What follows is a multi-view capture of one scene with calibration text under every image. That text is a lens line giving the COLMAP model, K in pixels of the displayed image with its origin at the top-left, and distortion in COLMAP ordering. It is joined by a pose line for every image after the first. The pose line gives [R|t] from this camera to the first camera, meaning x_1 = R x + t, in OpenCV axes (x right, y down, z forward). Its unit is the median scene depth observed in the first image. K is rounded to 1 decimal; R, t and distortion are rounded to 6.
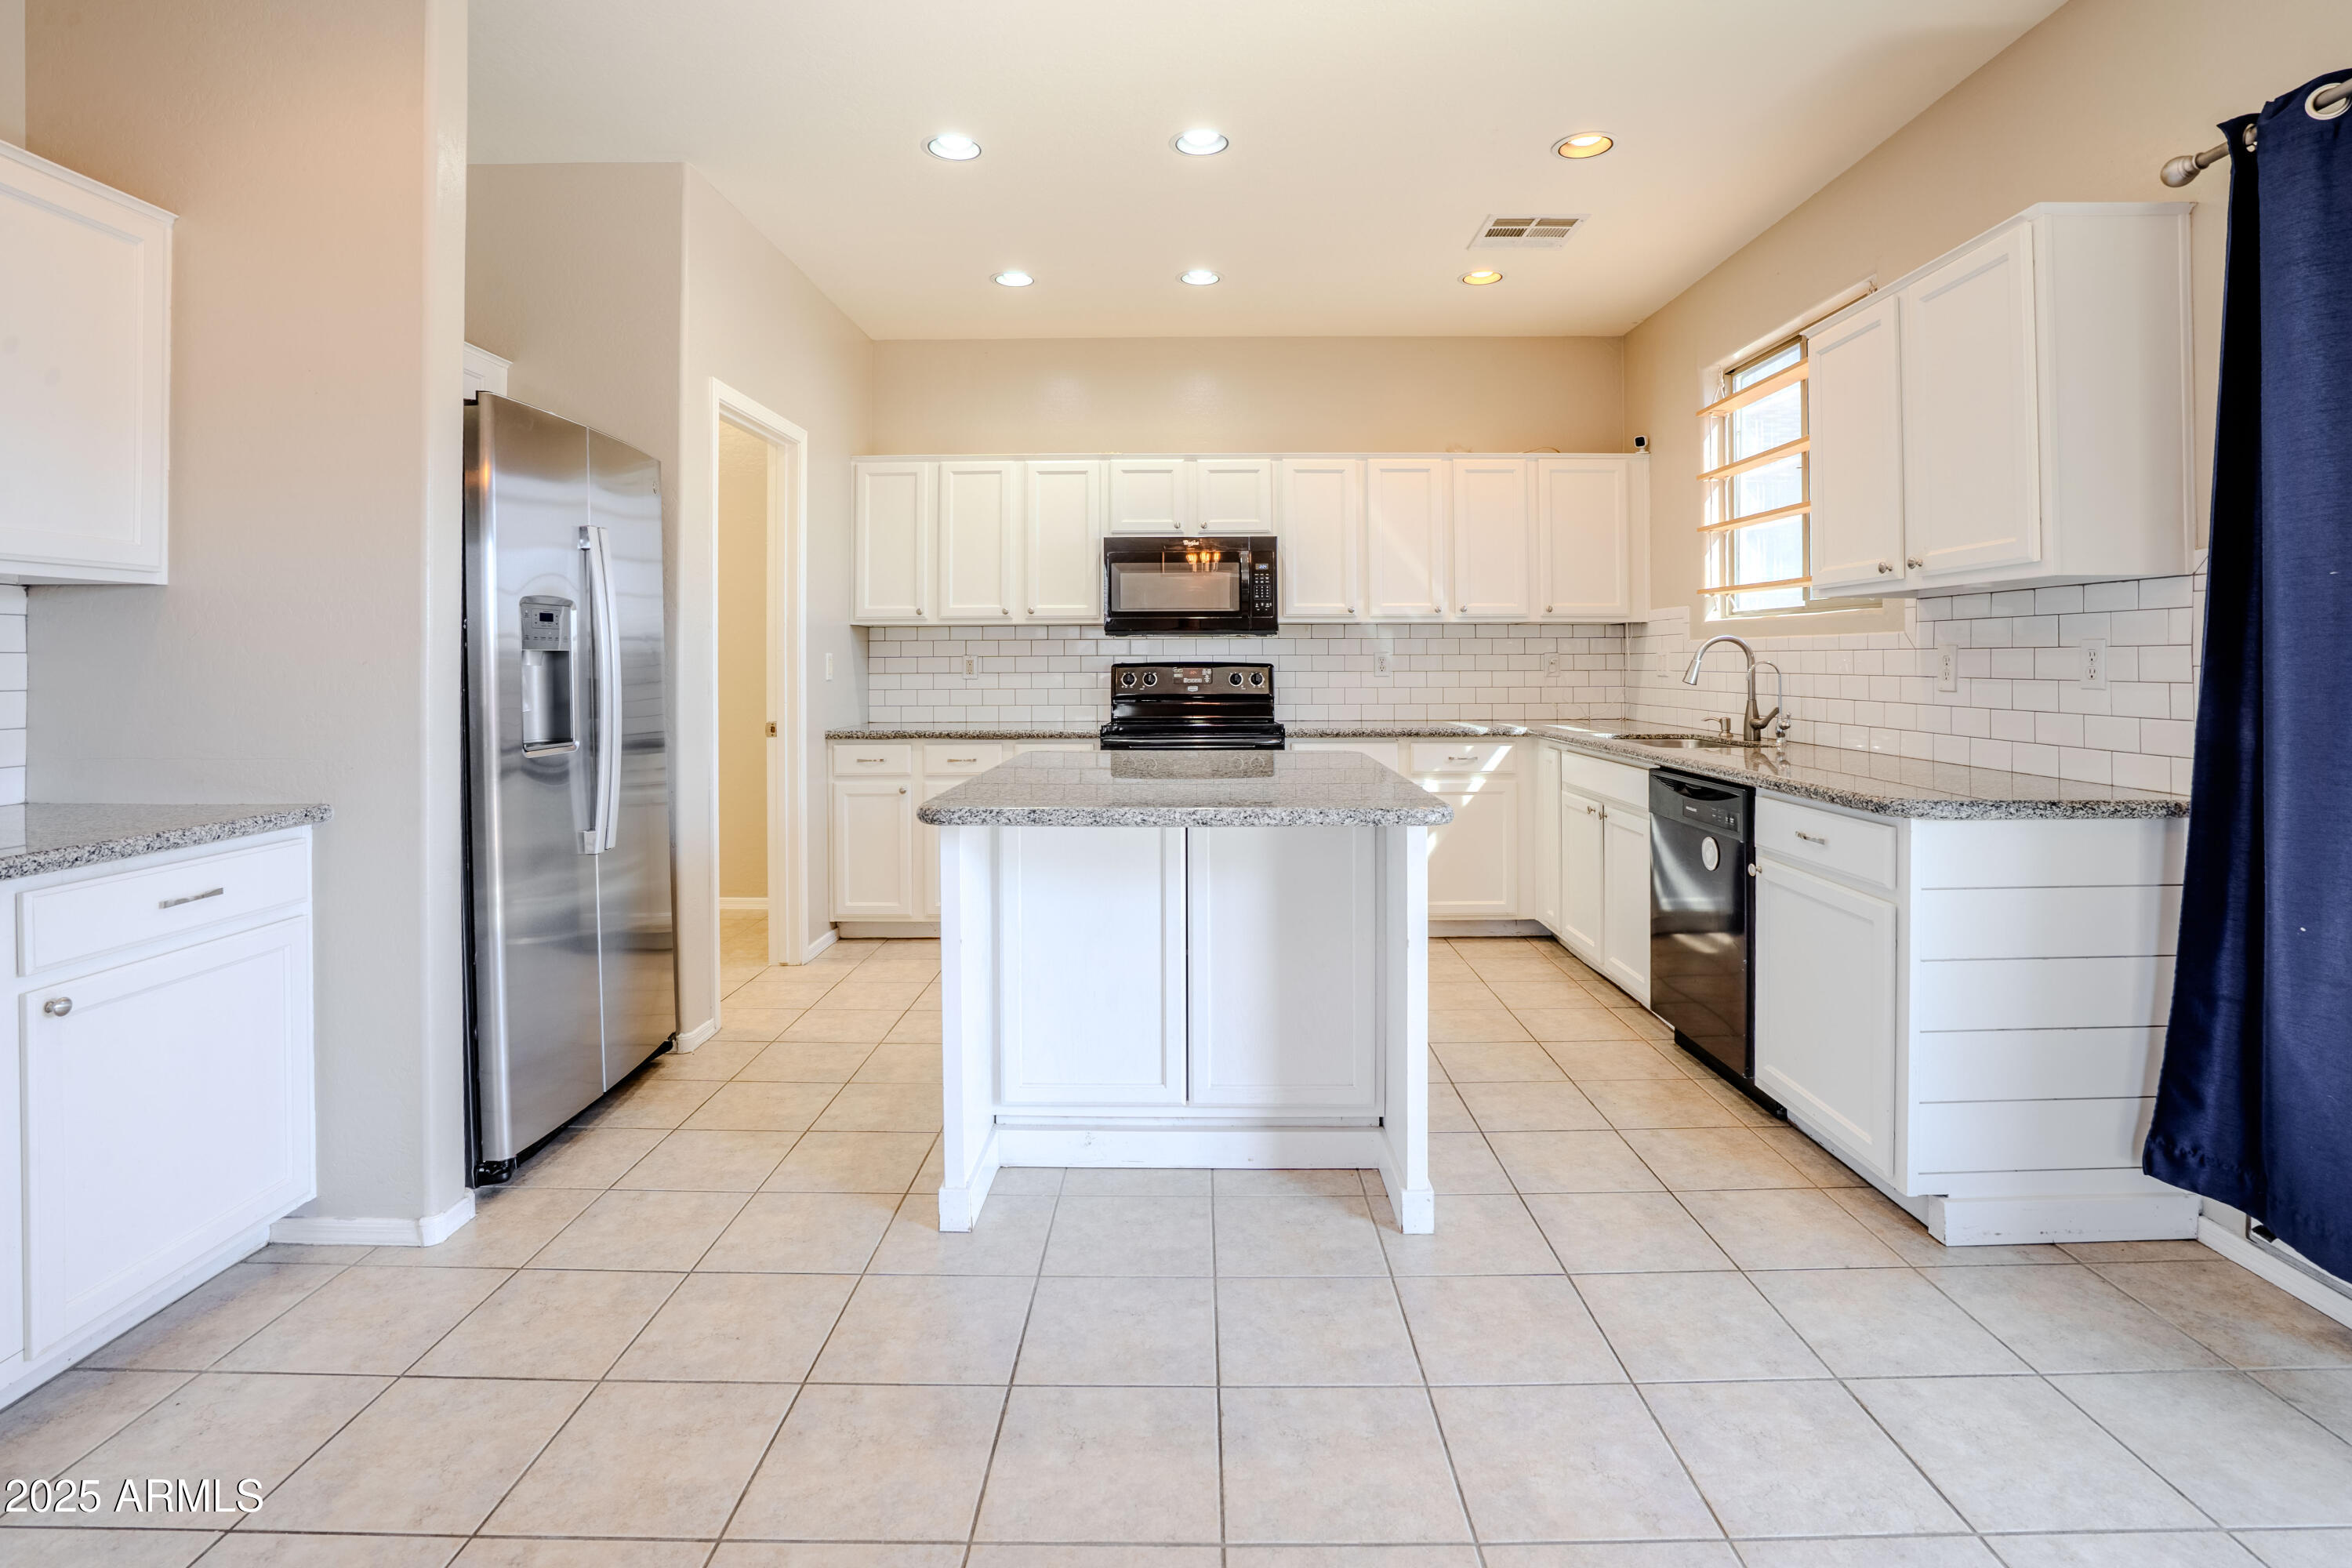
lens RADIAL K [[1133.6, 0, 1240.8], [0, 1133.6, 647.8], [0, 0, 1]] dist [-0.040028, 0.014681]
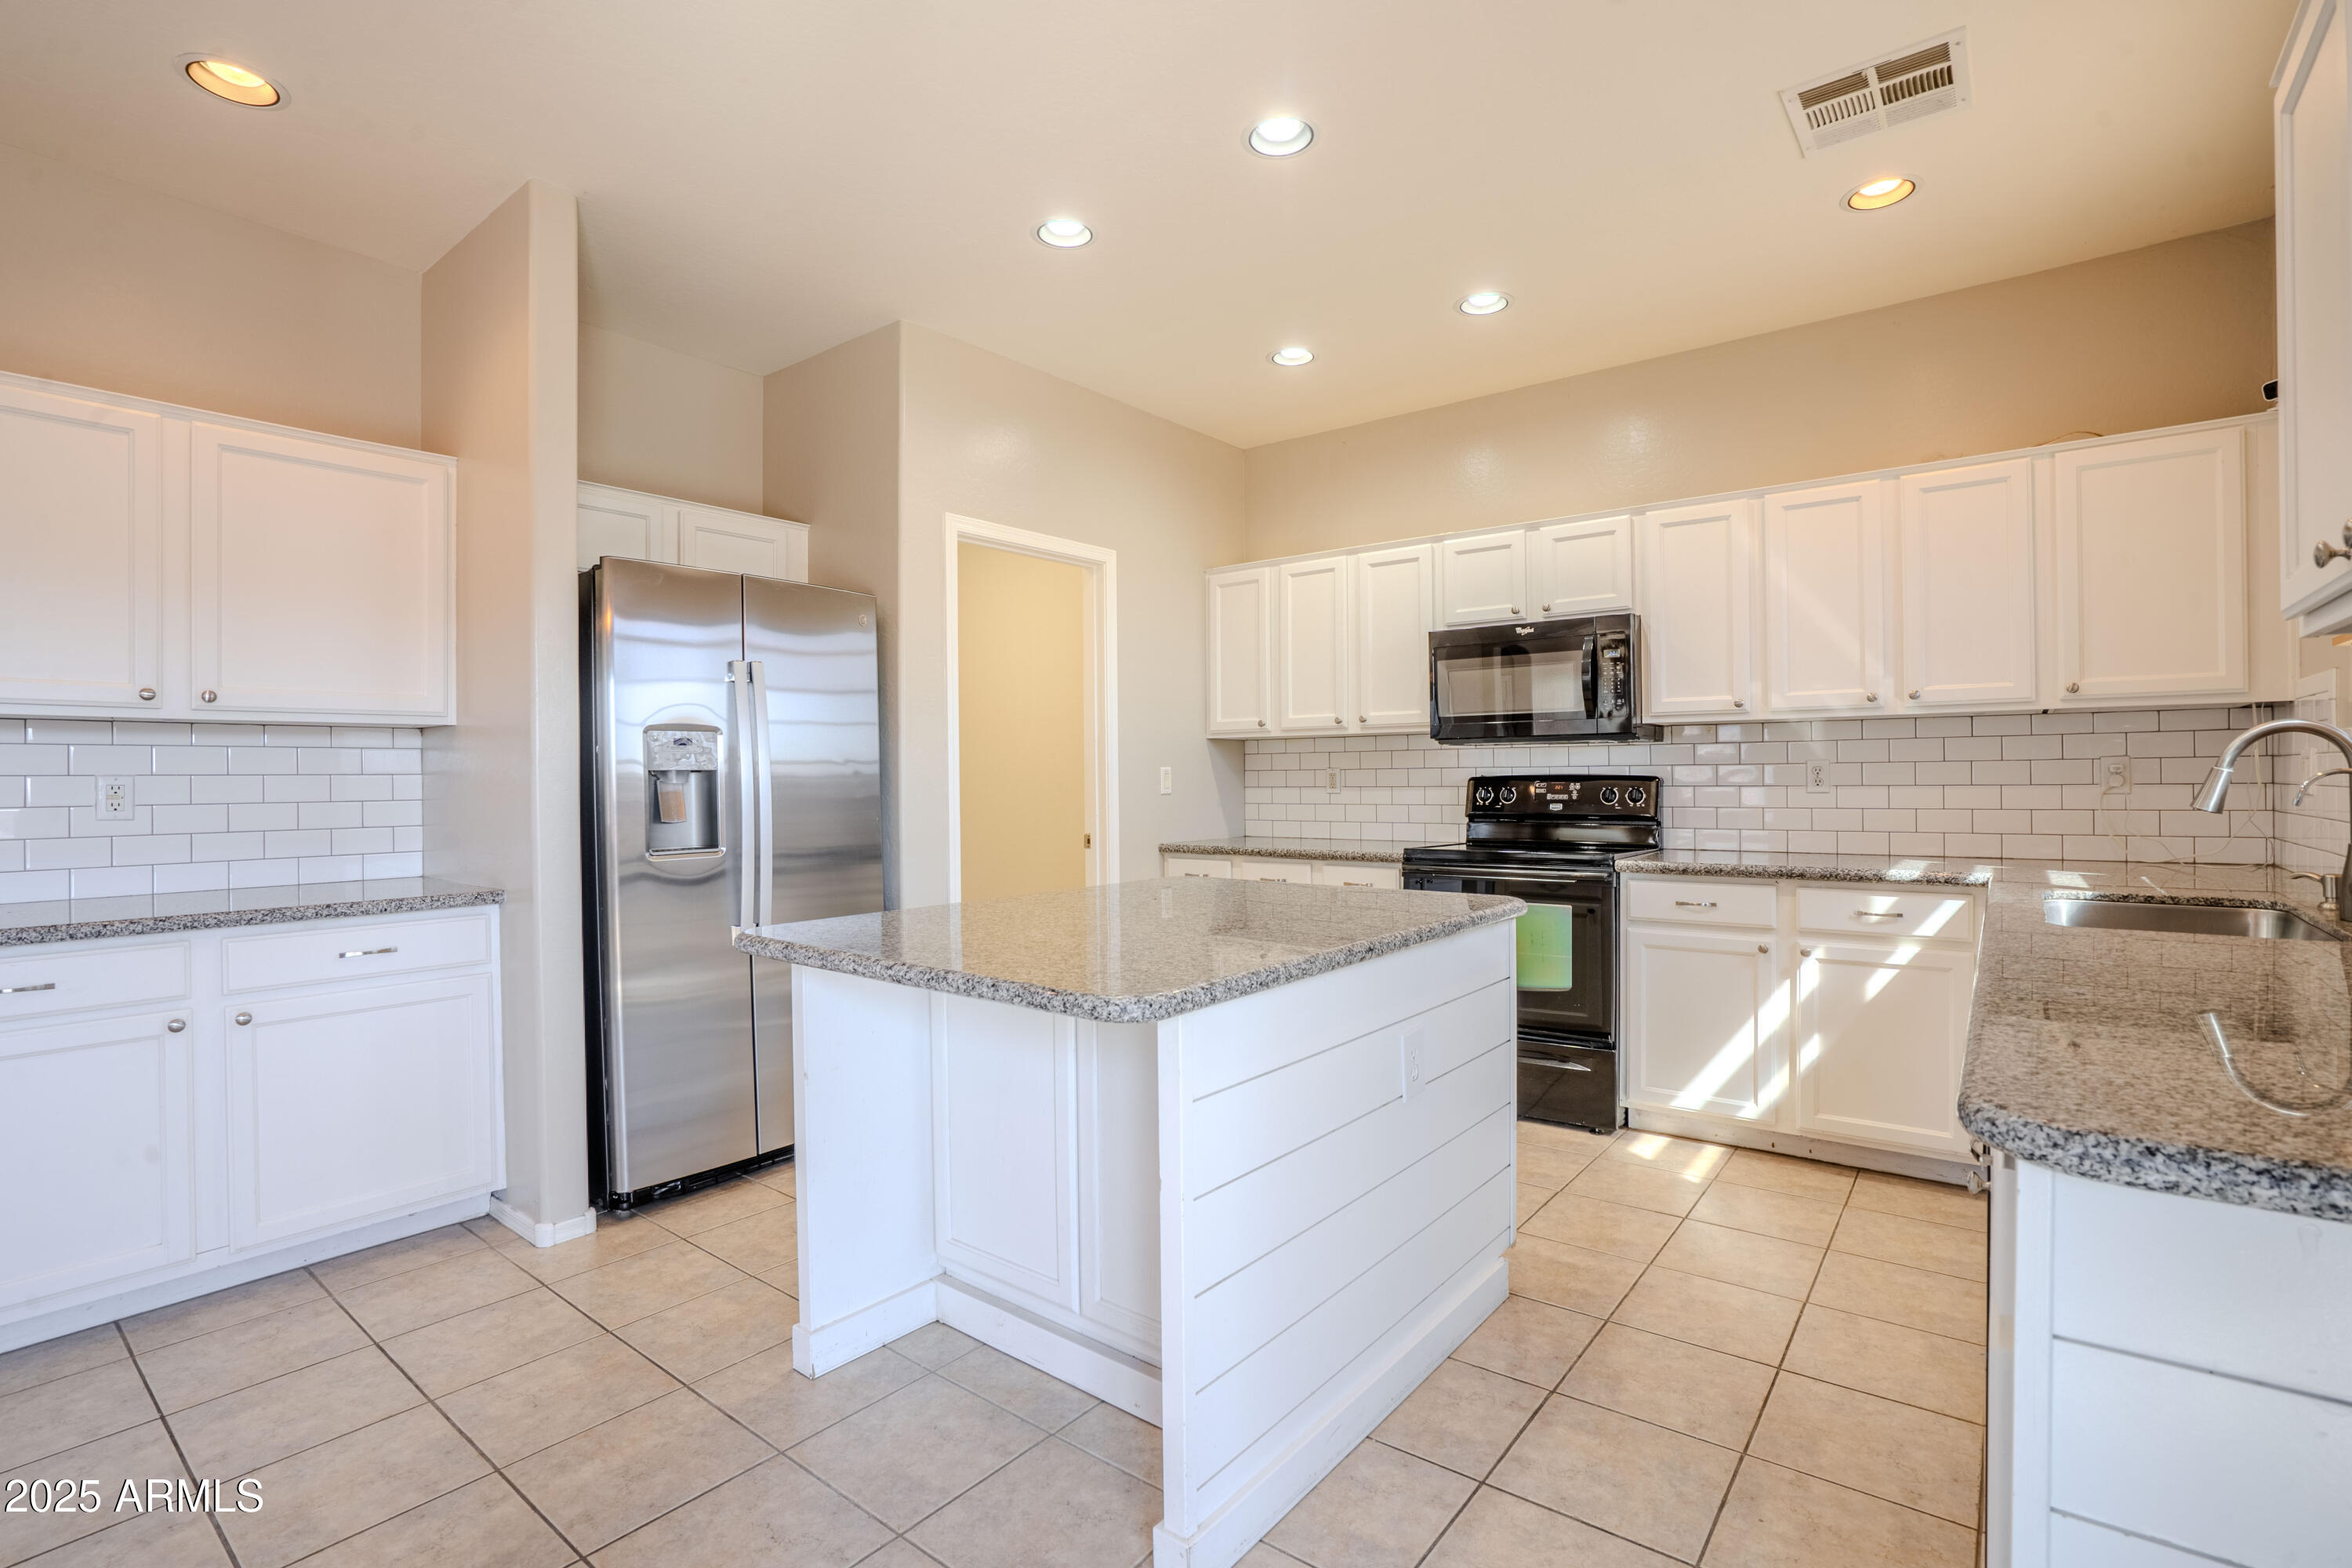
lens RADIAL K [[1125.0, 0, 1195.6], [0, 1125.0, 777.6], [0, 0, 1]] dist [-0.048237, 0.025036]
pose [[0.784081, -0.002997, -0.620652, 0.308225], [0.013318, 0.999839, 0.011997, 0.002222], [0.620516, -0.017672, 0.783995, 0.241464]]
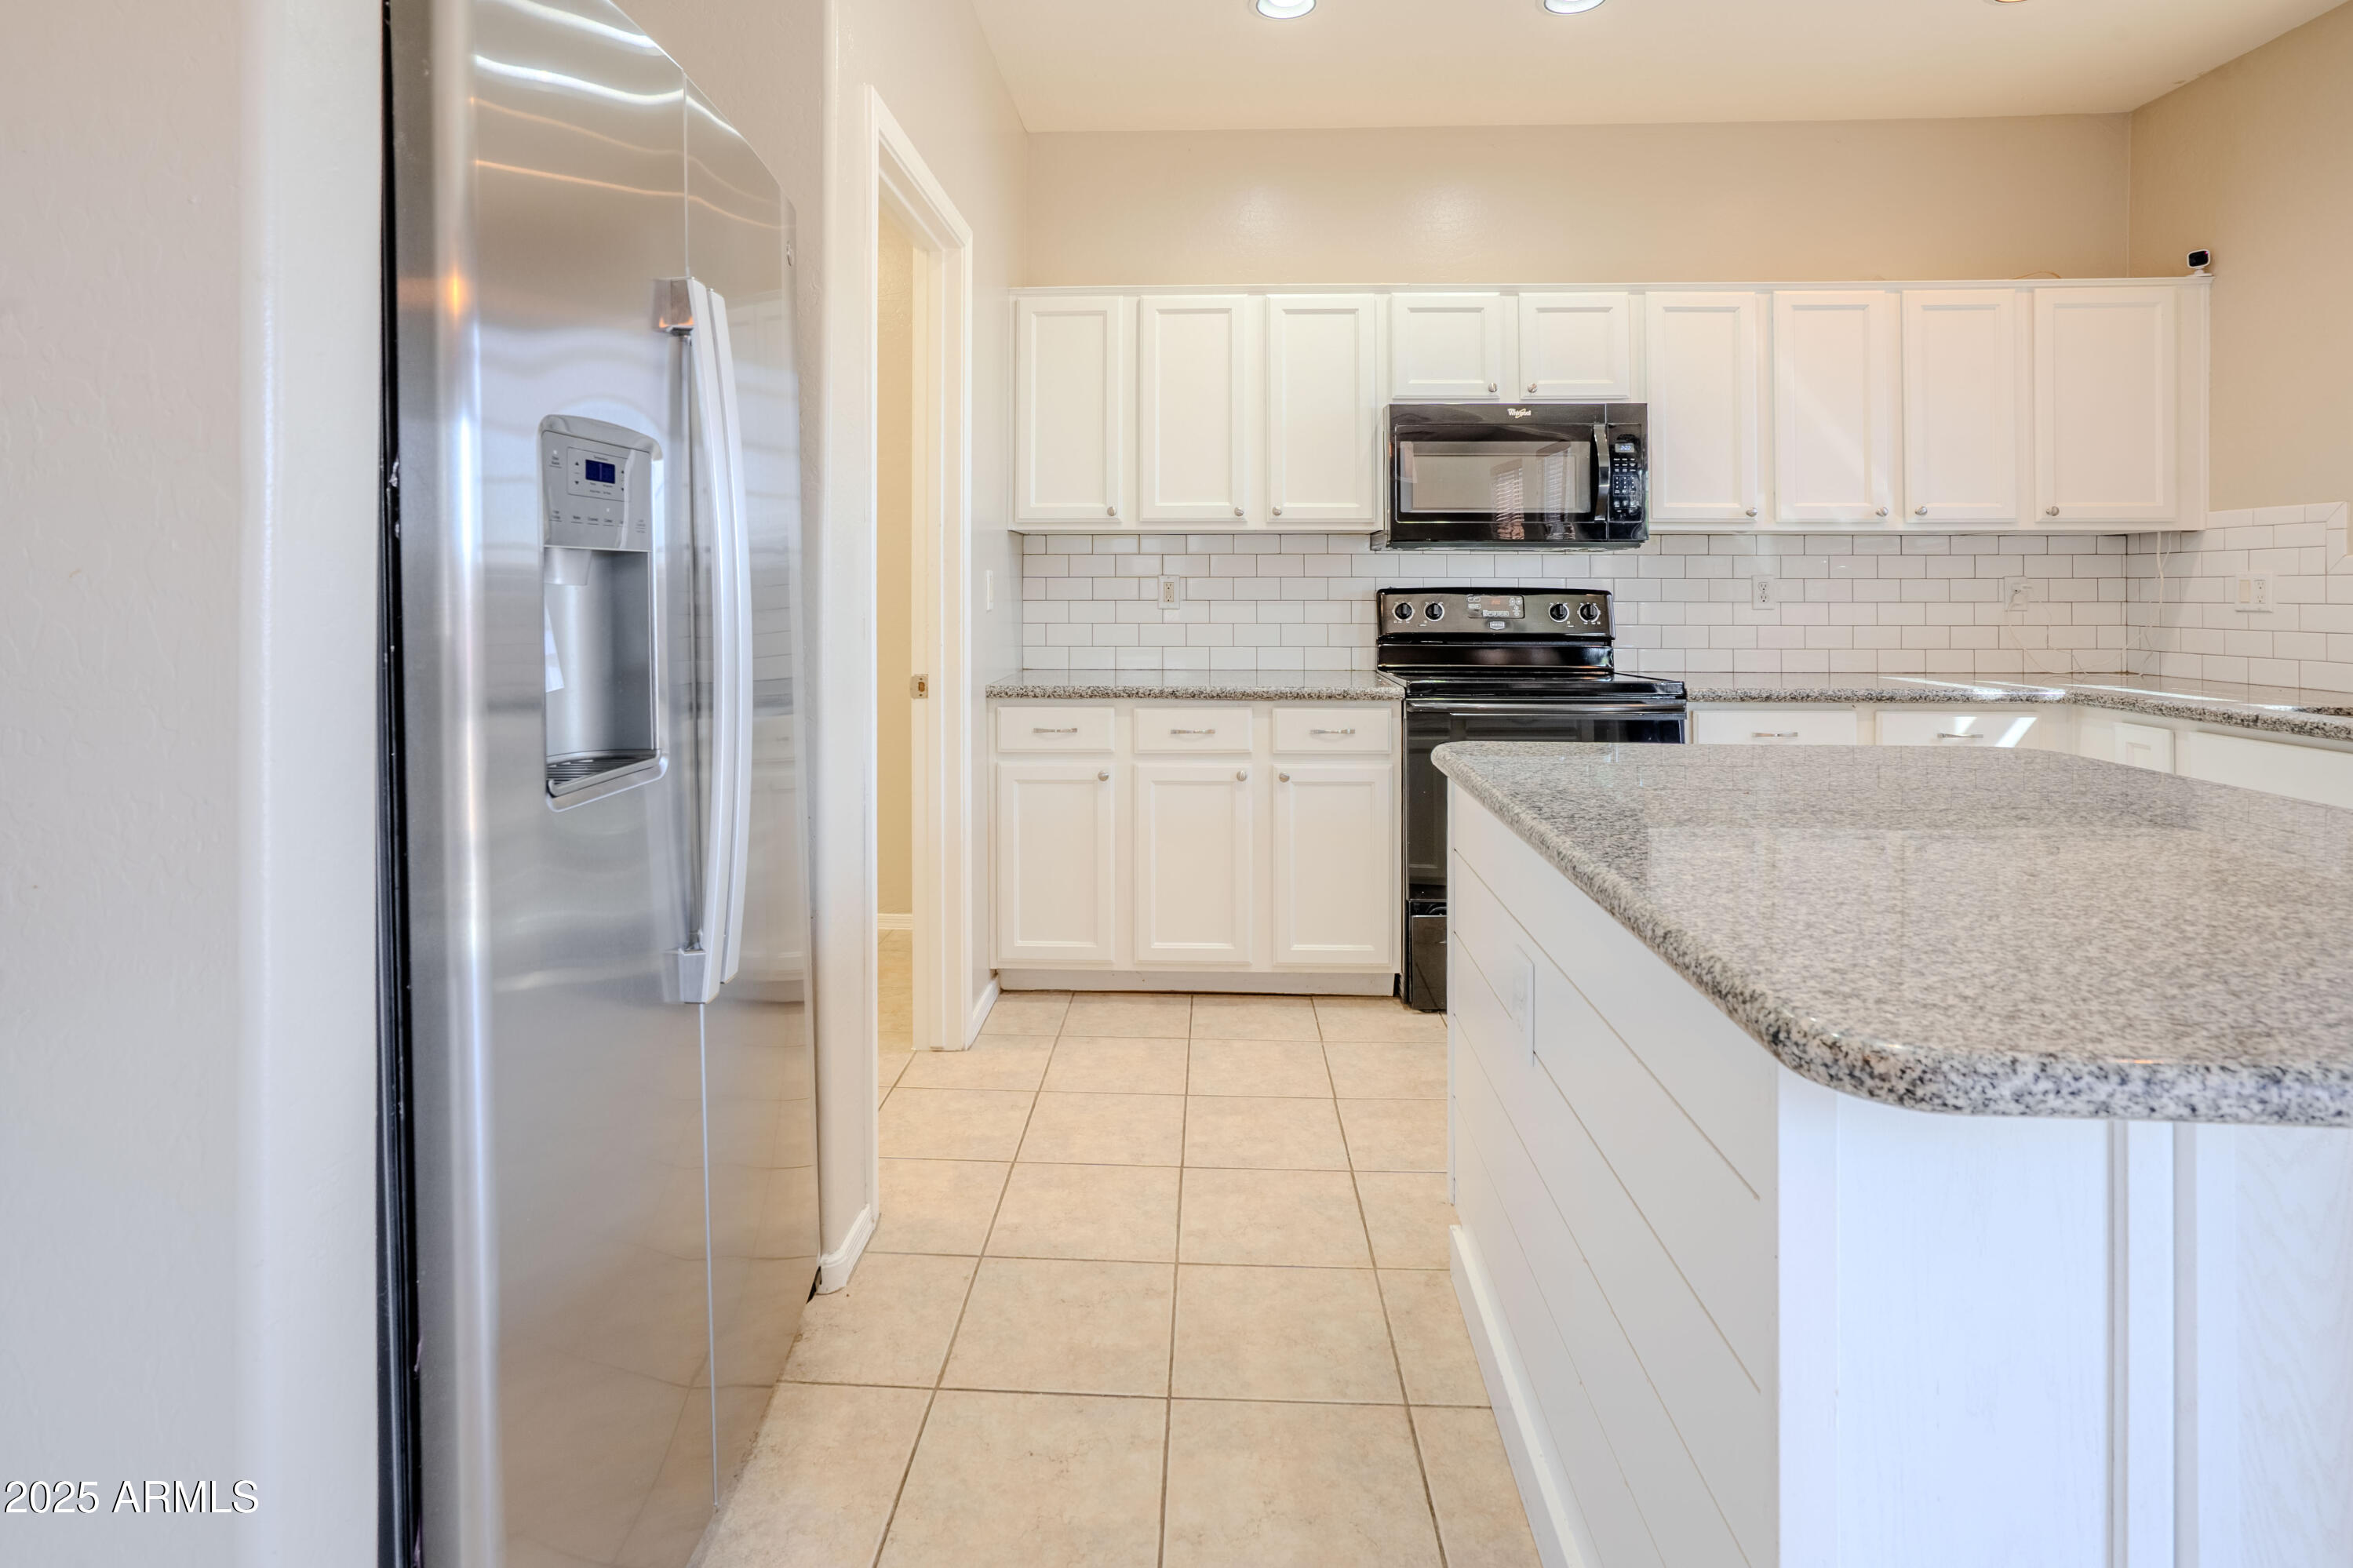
lens RADIAL K [[1175.6, 0, 1240.5], [0, 1175.6, 576.7], [0, 0, 1]] dist [-0.001820, -0.000328]
pose [[0.999538, 0.005885, -0.029825, -0.213119], [-0.005780, 0.999977, 0.003615, 0.005528], [0.029846, -0.003441, 0.999549, 0.328361]]
